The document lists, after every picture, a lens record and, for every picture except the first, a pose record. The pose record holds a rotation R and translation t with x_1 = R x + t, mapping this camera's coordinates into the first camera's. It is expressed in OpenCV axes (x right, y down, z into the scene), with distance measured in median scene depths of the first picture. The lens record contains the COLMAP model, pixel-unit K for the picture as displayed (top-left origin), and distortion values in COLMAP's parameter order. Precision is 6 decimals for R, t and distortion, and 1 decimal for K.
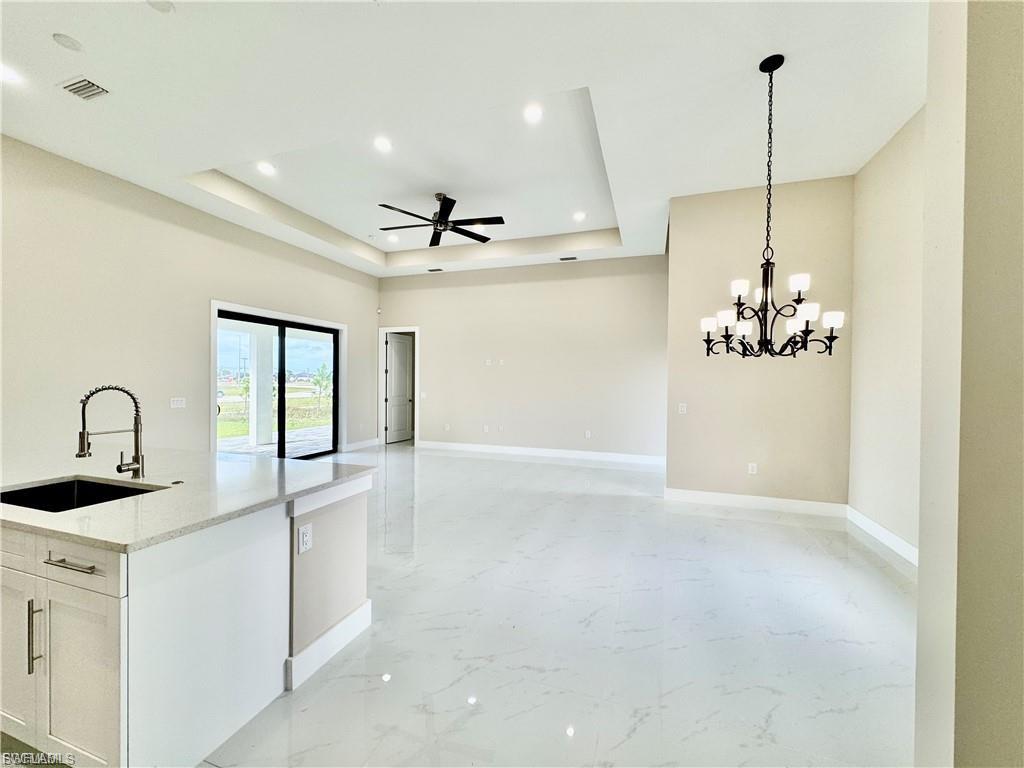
lens RADIAL K [[404.4, 0, 513.8], [0, 404.4, 385.3], [0, 0, 1]] dist [-0.003543, 0.000213]
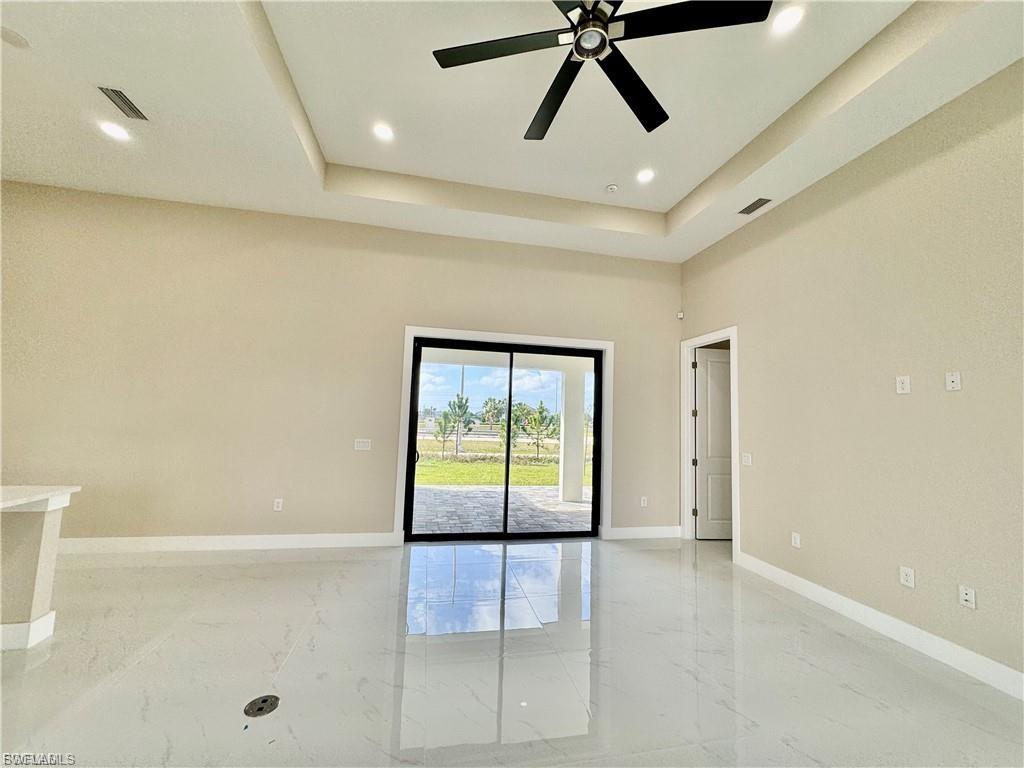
lens RADIAL K [[404.4, 0, 513.8], [0, 404.4, 385.3], [0, 0, 1]] dist [-0.003543, 0.000213]
pose [[0.505814, -0.052695, -0.861031, 0.069281], [-0.041401, 0.995499, -0.085246, -0.015968], [0.861648, 0.078766, 0.501356, 0.534701]]
